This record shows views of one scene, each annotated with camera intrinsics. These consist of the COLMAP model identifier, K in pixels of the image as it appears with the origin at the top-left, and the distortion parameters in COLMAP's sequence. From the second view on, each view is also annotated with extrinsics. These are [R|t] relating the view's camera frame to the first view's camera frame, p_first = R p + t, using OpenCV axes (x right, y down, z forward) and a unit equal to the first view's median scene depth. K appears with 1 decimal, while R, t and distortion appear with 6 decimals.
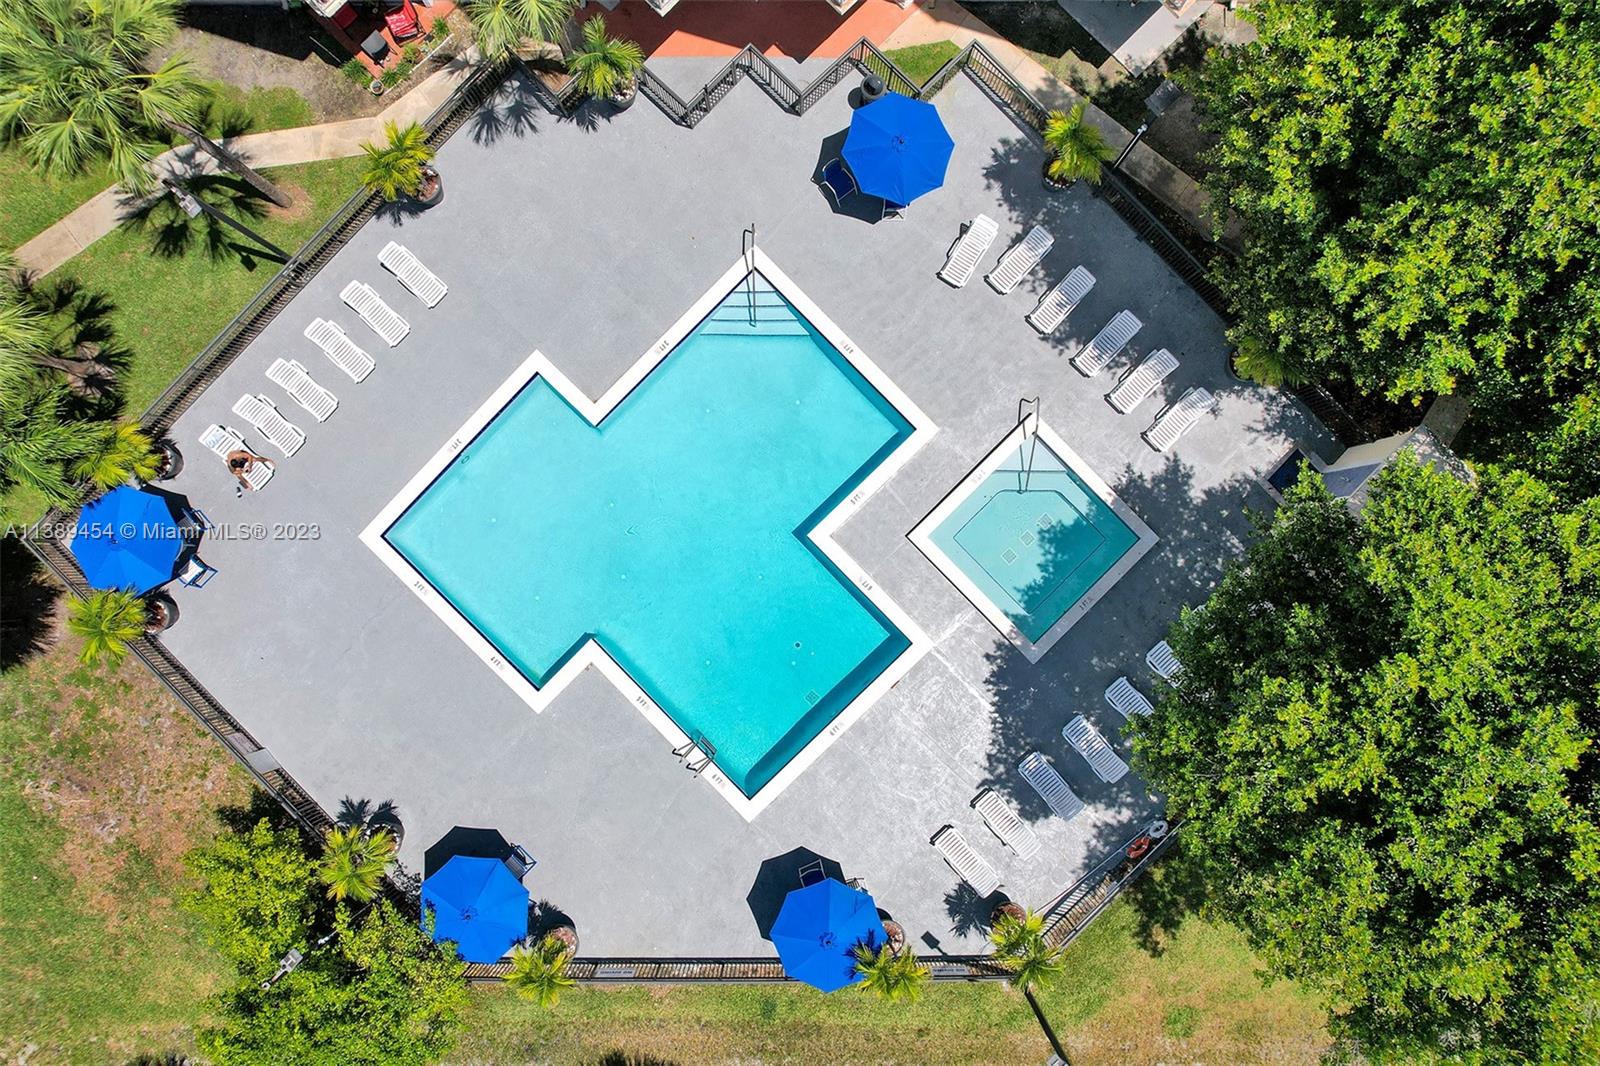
lens RADIAL K [[1039.9, 0, 811.8], [0, 1039.9, 517.3], [0, 0, 1]] dist [-0.069335, 0.051153]
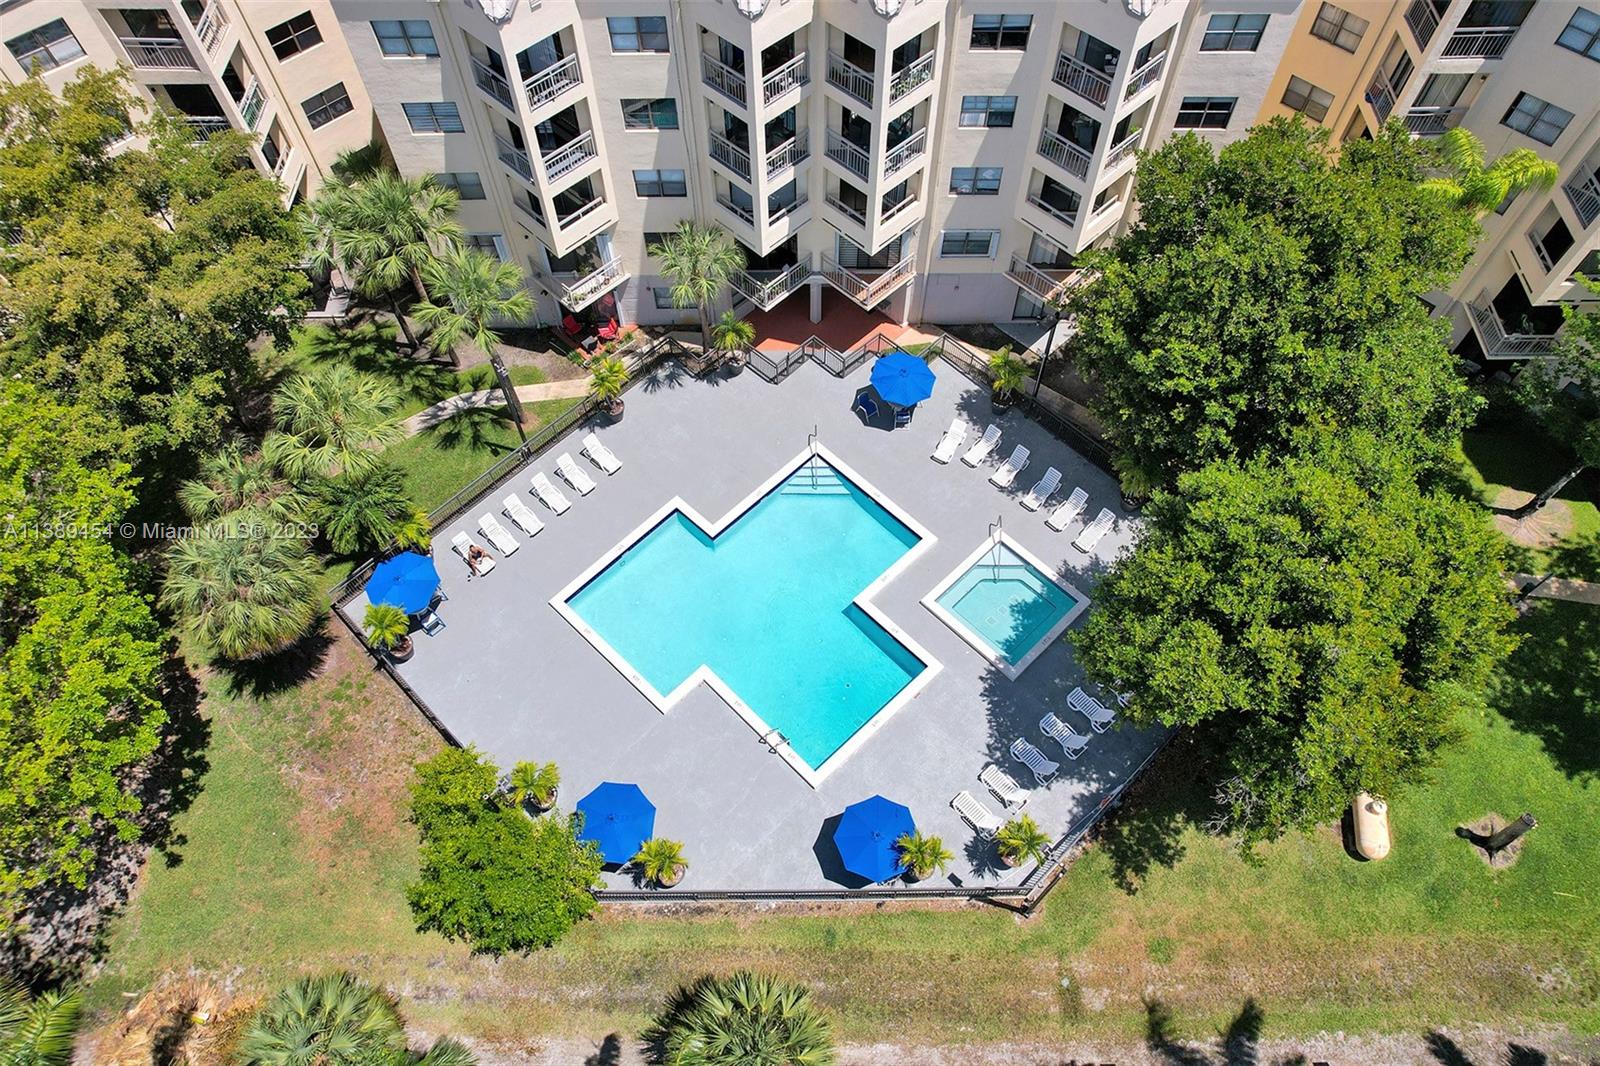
lens RADIAL K [[1039.9, 0, 808.2], [0, 1039.9, 538.0], [0, 0, 1]] dist [-0.069335, 0.051153]
pose [[0.999971, -0.004495, -0.006101, -0.058693], [0.000959, 0.873643, -0.486566, 0.659227], [0.007518, 0.486546, 0.873622, -0.338568]]
